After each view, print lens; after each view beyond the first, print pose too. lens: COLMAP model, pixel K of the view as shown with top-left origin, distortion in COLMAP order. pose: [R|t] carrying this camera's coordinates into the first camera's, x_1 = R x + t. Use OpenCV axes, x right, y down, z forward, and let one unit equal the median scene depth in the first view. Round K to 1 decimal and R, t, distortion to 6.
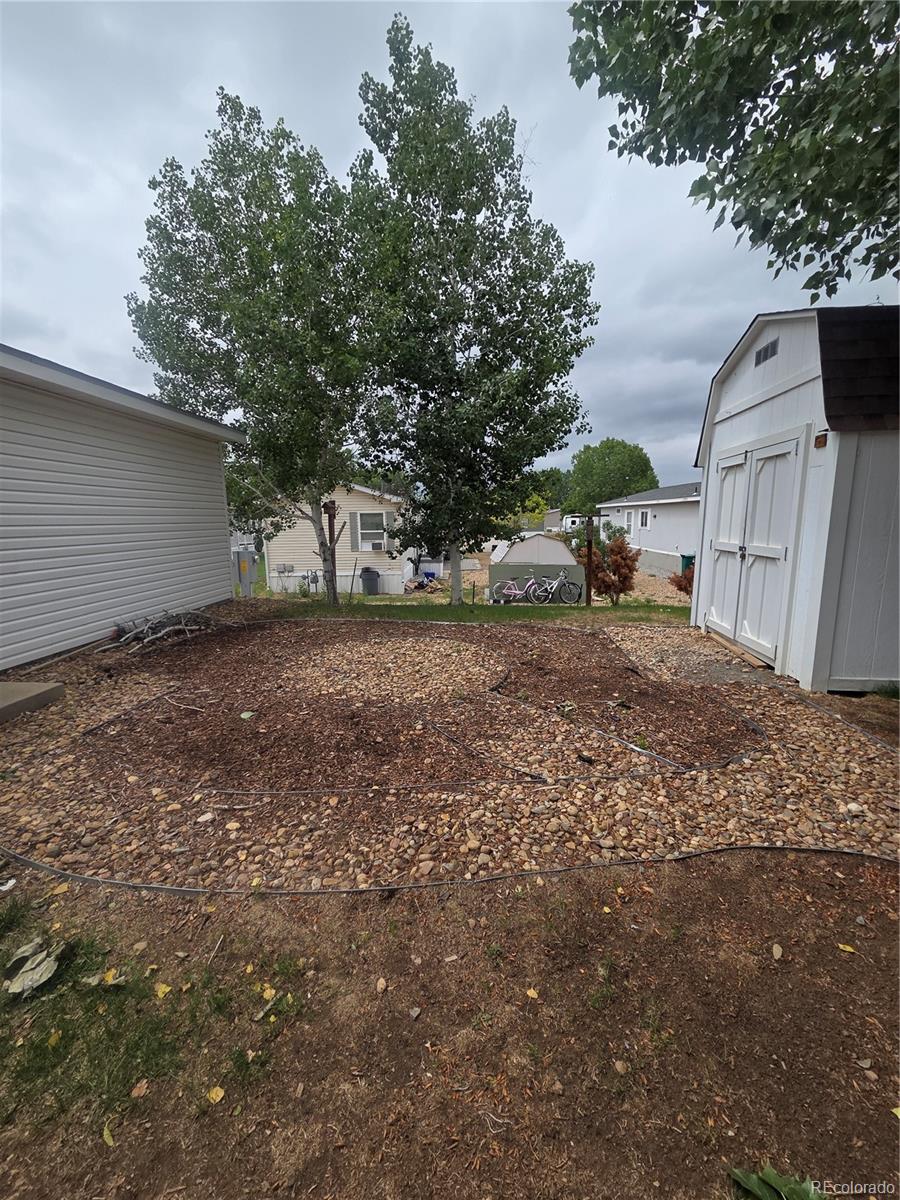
lens RADIAL K [[489.7, 0, 453.7], [0, 489.7, 601.5], [0, 0, 1]] dist [0.004648, -0.000405]
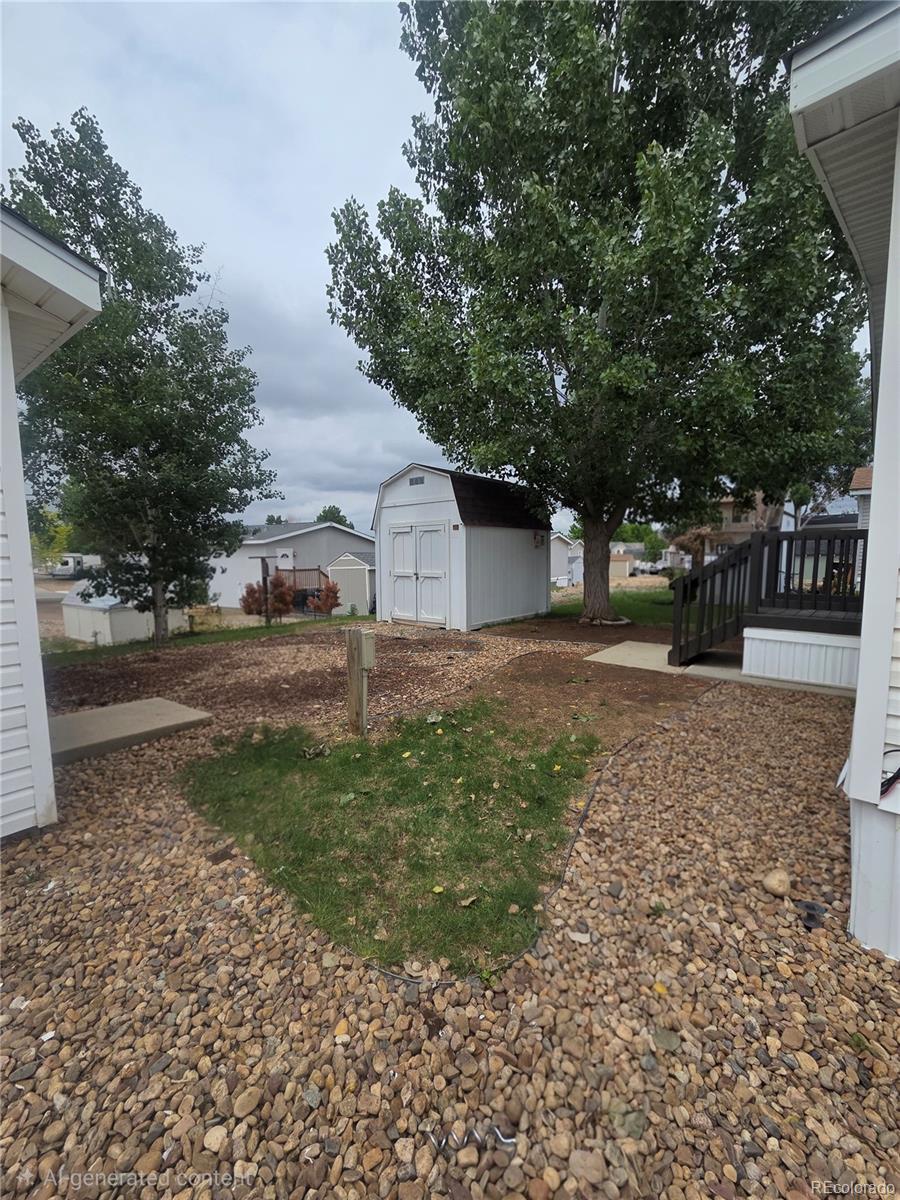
lens RADIAL K [[489.7, 0, 453.7], [0, 489.7, 601.5], [0, 0, 1]] dist [0.004648, -0.000405]
pose [[0.576533, -0.083692, 0.812777, -1.040631], [0.145786, 0.989315, -0.001542, 0.030065], [-0.803963, 0.119381, 0.582573, -0.290759]]
